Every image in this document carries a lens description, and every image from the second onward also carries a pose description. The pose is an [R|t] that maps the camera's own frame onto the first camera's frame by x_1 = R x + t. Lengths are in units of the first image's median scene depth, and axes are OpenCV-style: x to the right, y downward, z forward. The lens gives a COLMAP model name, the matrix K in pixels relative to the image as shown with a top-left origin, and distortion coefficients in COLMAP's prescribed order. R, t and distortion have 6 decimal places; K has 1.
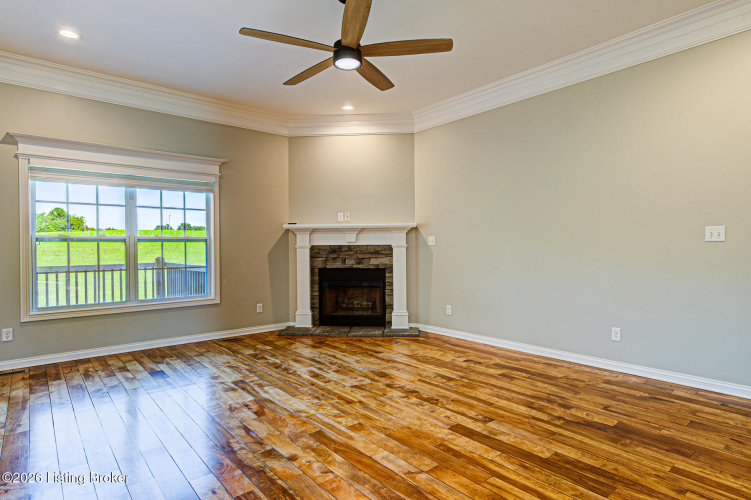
lens RADIAL K [[410.4, 0, 376.7], [0, 410.4, 253.6], [0, 0, 1]] dist [0.003814, 0.000652]
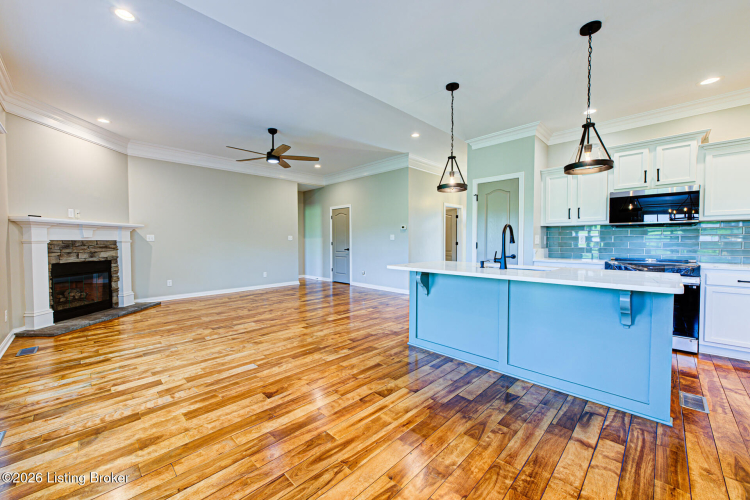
lens RADIAL K [[292.5, 0, 372.8], [0, 292.5, 249.7], [0, 0, 1]] dist [0.000657, 0.000046]
pose [[-0.092897, -0.021879, 0.995435, -0.911385], [0.016966, 0.999579, 0.023553, -0.001223], [-0.995531, 0.019076, -0.092486, 0.312456]]
